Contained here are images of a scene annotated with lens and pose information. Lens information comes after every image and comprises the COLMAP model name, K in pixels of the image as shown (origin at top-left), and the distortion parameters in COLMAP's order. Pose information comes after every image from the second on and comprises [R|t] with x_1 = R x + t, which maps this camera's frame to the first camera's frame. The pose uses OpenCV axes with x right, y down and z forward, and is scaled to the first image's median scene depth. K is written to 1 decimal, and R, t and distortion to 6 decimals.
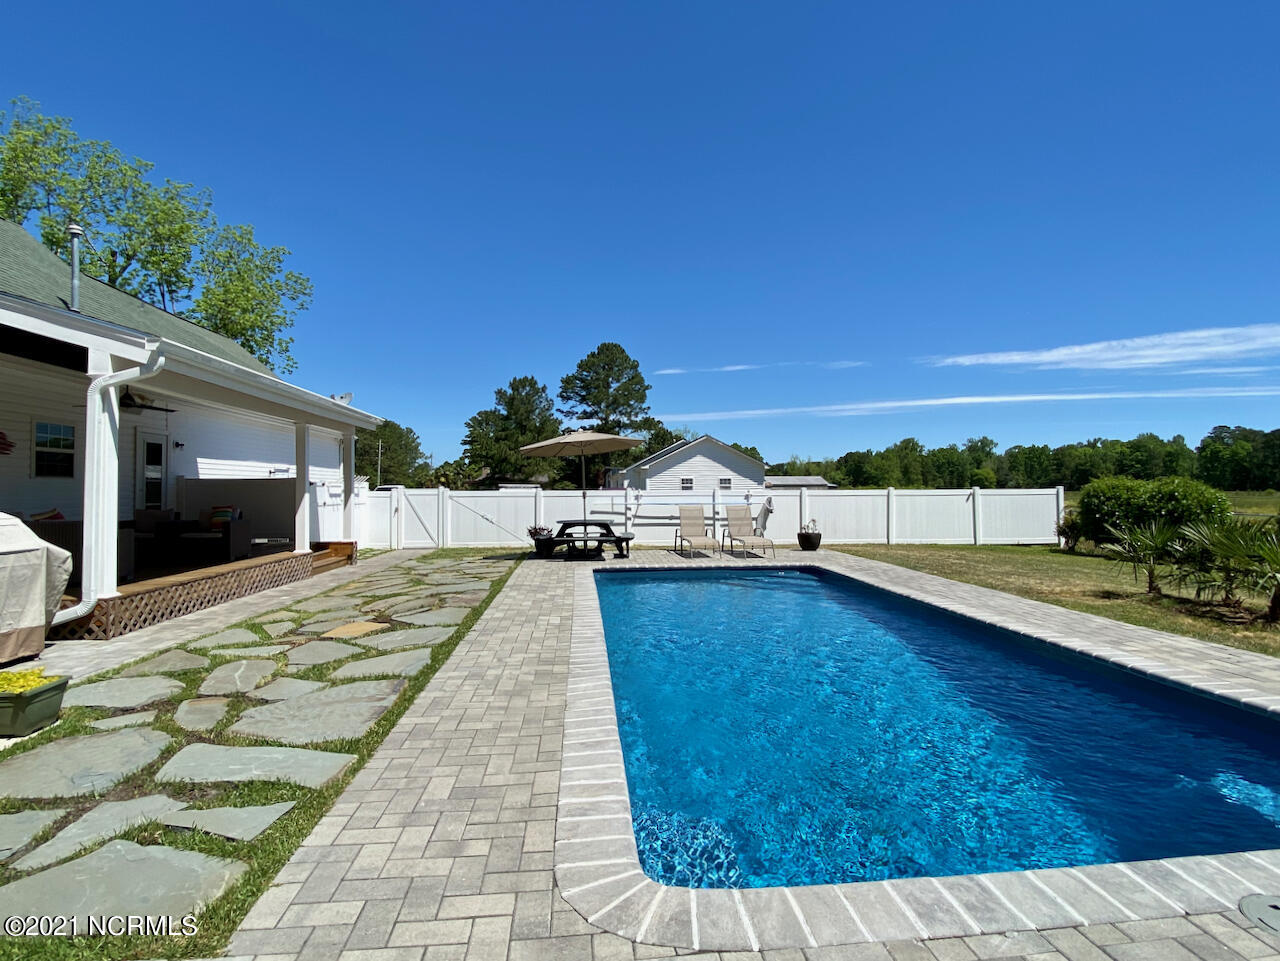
lens RADIAL K [[686.3, 0, 640.0], [0, 686.3, 480.5], [0, 0, 1]] dist [0.111815, -0.056128]
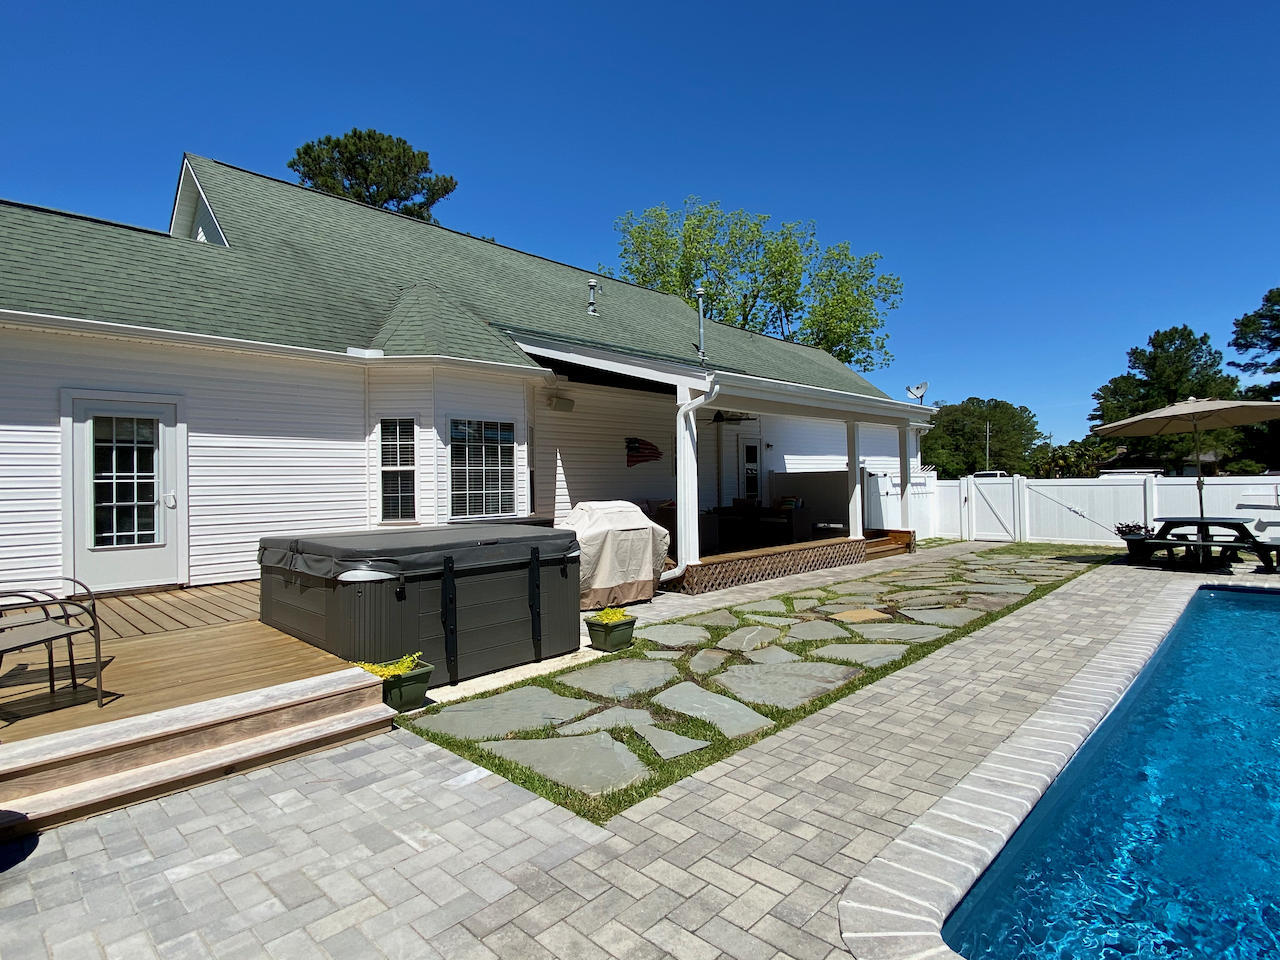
lens RADIAL K [[686.3, 0, 640.0], [0, 686.3, 480.0], [0, 0, 1]] dist [0.111815, -0.056128]
pose [[0.676156, -0.010005, -0.736691, 0.172821], [0.025534, 0.999625, 0.009860, -0.015472], [0.736316, -0.025477, 0.676158, 0.041470]]
